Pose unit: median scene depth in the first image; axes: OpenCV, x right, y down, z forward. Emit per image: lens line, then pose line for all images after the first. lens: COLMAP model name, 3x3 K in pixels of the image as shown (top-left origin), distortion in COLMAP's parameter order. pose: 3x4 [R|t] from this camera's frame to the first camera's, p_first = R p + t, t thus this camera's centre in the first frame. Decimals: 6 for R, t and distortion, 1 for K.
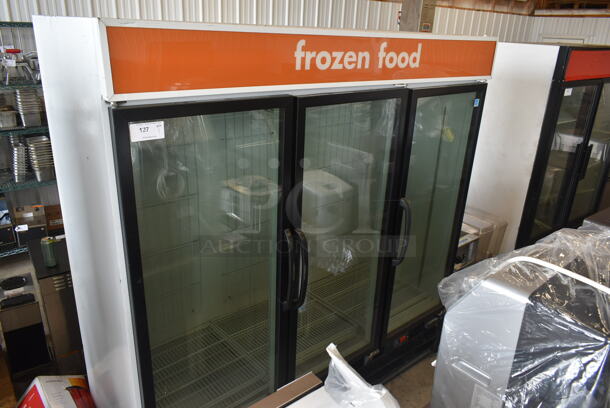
lens RADIAL K [[460.3, 0, 305.0], [0, 460.3, 204.0], [0, 0, 1]] dist [-0.013598, 0.003033]
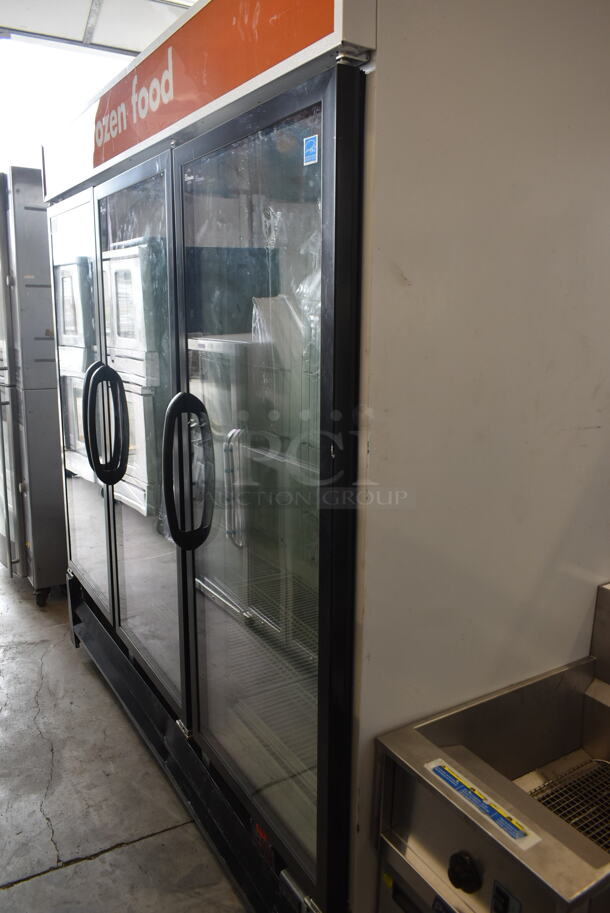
lens RADIAL K [[689.0, 0, 296.3], [0, 689.0, 455.9], [0, 0, 1]] dist [-0.013598, 0.003033]
pose [[-0.143958, 0.168864, -0.975070, 1.131076], [-0.377161, 0.901599, 0.211824, -0.183706], [0.914891, 0.398252, -0.066104, 1.499146]]
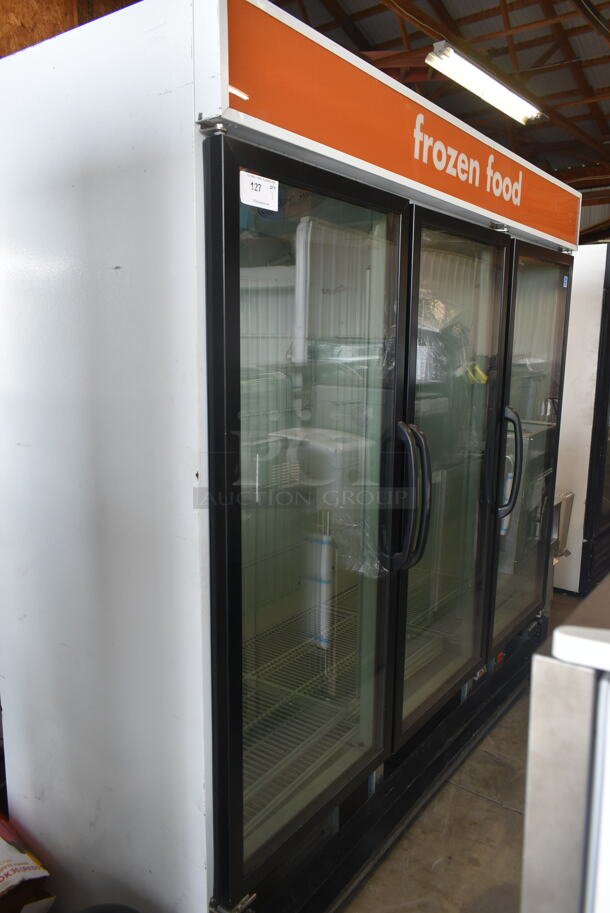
lens RADIAL K [[689.0, 0, 296.3], [0, 689.0, 455.9], [0, 0, 1]] dist [-0.013598, 0.003033]
pose [[0.972797, -0.072019, 0.220181, -0.392453], [0.113216, 0.977013, -0.180634, 0.258771], [-0.202110, 0.200648, 0.958588, 0.158317]]
